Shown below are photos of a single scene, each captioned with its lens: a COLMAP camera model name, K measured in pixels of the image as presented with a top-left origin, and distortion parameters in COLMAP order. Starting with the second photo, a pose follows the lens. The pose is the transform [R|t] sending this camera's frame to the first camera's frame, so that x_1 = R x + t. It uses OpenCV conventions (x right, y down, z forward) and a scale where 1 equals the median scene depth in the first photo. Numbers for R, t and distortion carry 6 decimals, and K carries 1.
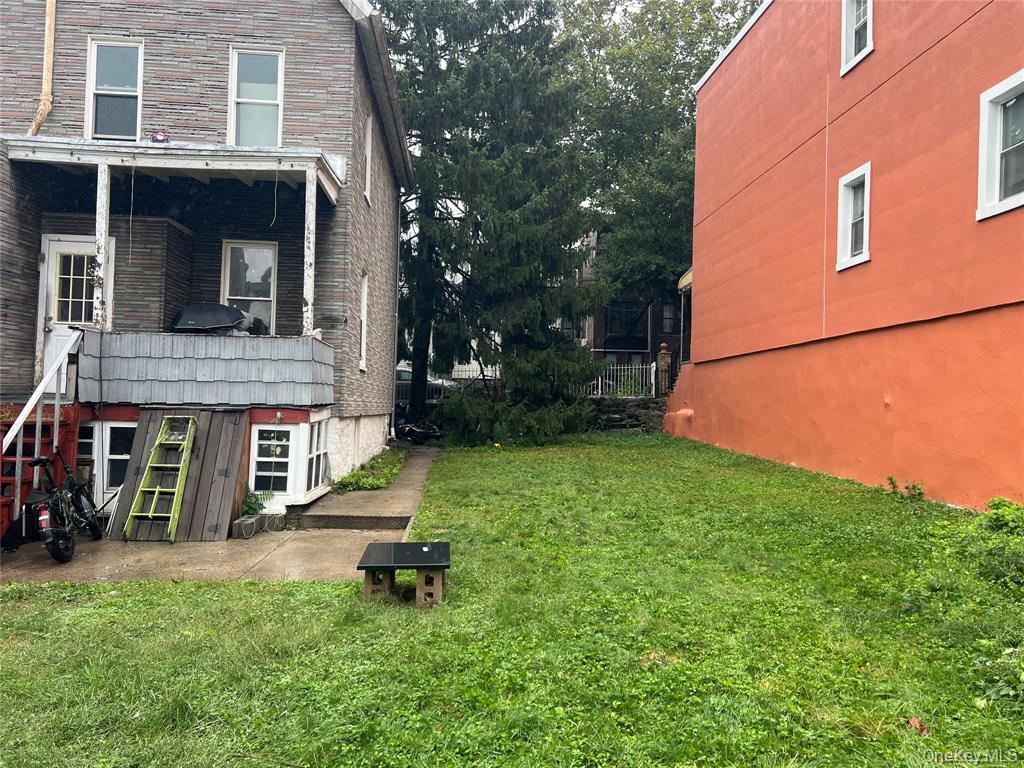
lens RADIAL K [[768.8, 0, 510.2], [0, 768.8, 388.1], [0, 0, 1]] dist [0.061630, -0.077028]
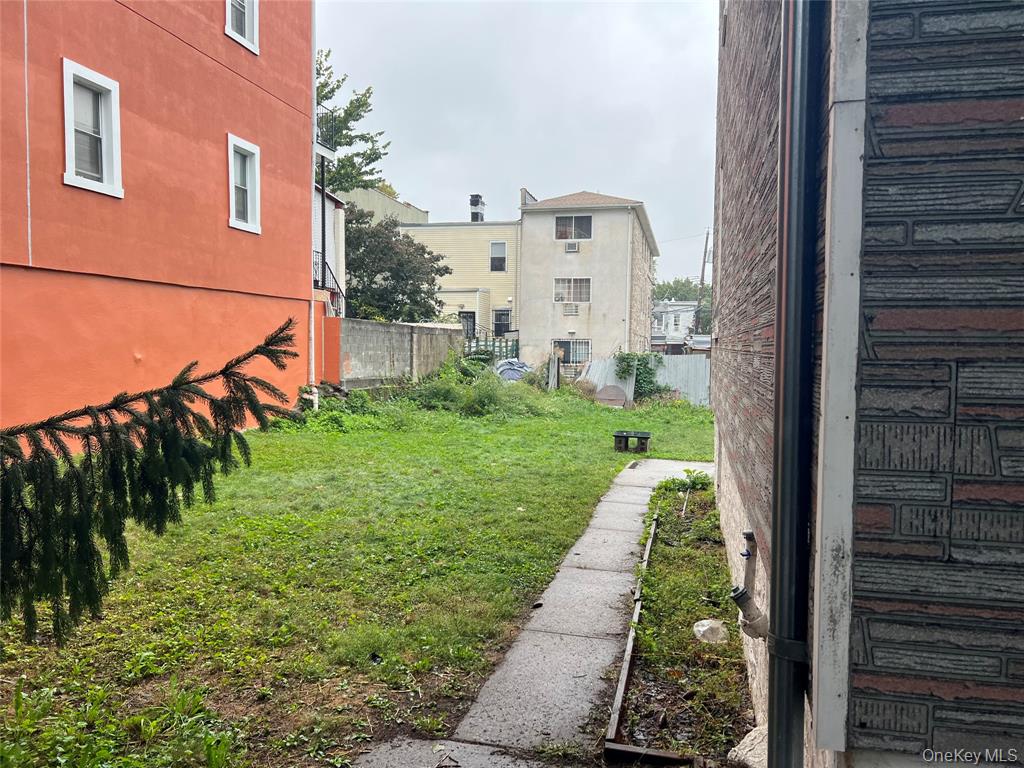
lens RADIAL K [[768.8, 0, 510.2], [0, 768.8, 388.1], [0, 0, 1]] dist [0.061630, -0.077028]
pose [[-0.955434, -0.048631, 0.291173, -0.240832], [-0.039173, 0.998501, 0.038227, 0.001058], [-0.292595, 0.025118, -0.955906, 1.789531]]
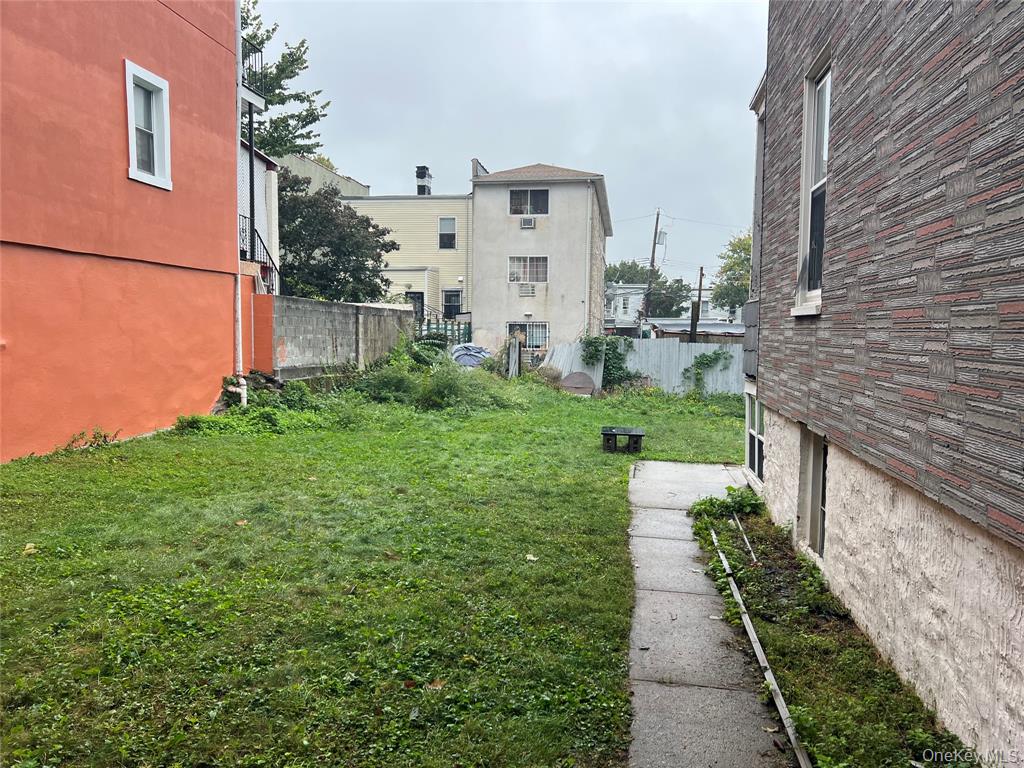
lens RADIAL K [[768.8, 0, 510.2], [0, 768.8, 388.1], [0, 0, 1]] dist [0.061630, -0.077028]
pose [[-0.975095, -0.049035, 0.216300, -0.147908], [-0.037671, 0.997700, 0.056351, 0.001042], [-0.218566, 0.046799, -0.974699, 1.616608]]
